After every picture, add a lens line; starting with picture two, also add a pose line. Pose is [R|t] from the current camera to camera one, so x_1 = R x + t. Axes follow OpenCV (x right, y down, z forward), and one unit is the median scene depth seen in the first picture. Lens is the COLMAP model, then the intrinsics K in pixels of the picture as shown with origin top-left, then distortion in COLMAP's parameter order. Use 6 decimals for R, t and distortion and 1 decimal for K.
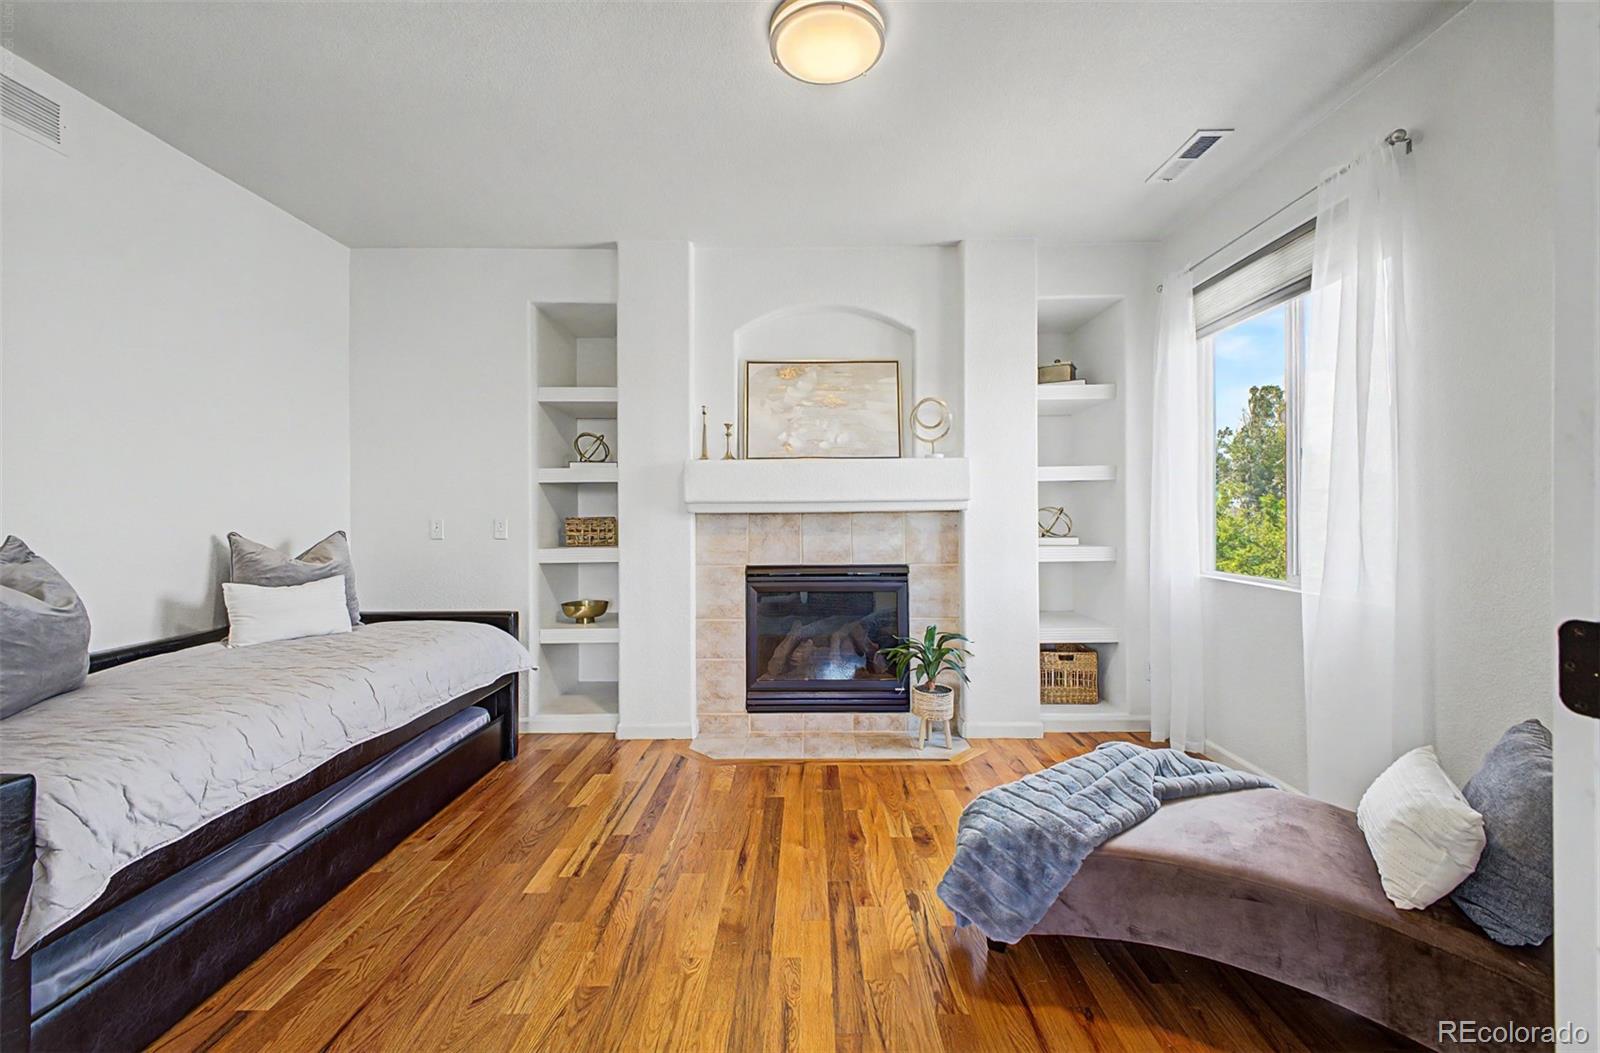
lens RADIAL K [[639.5, 0, 805.9], [0, 639.5, 512.6], [0, 0, 1]] dist [0.012307, -0.001011]
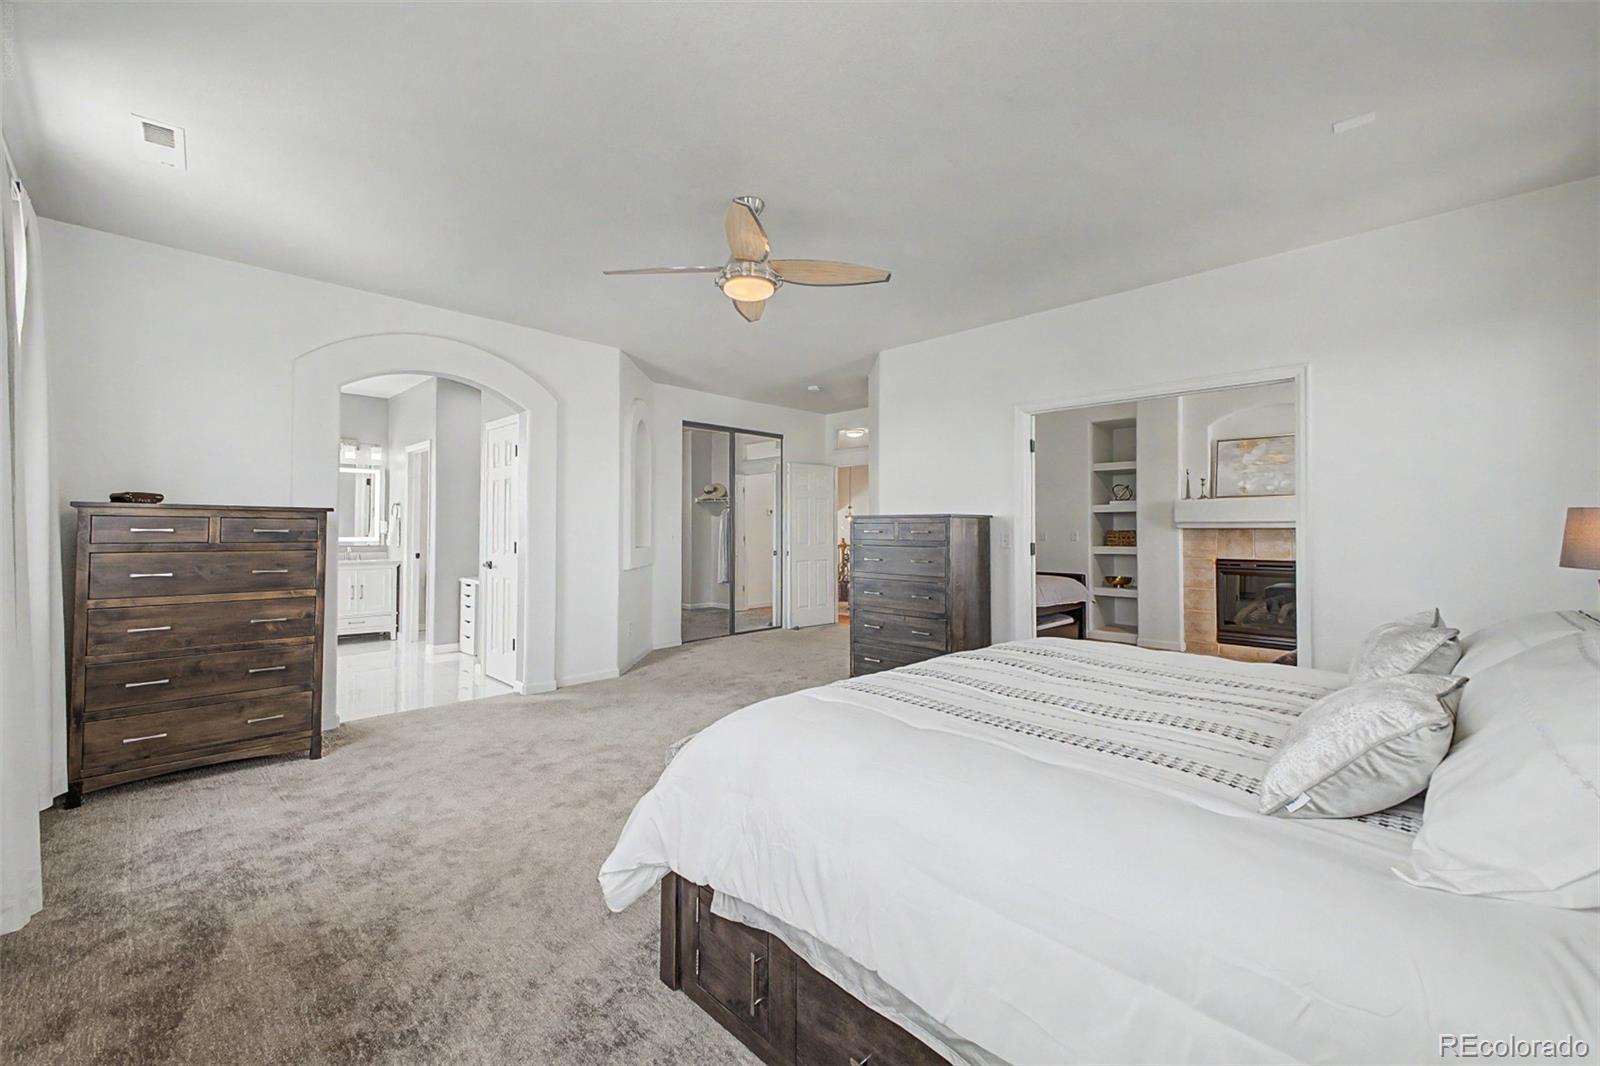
lens RADIAL K [[639.5, 0, 813.6], [0, 639.5, 519.9], [0, 0, 1]] dist [0.012307, -0.001011]
pose [[0.722242, -0.005105, -0.691622, 0.323463], [-0.003963, 0.999926, -0.011519, 0.001648], [0.691629, 0.011061, 0.722168, -1.015179]]
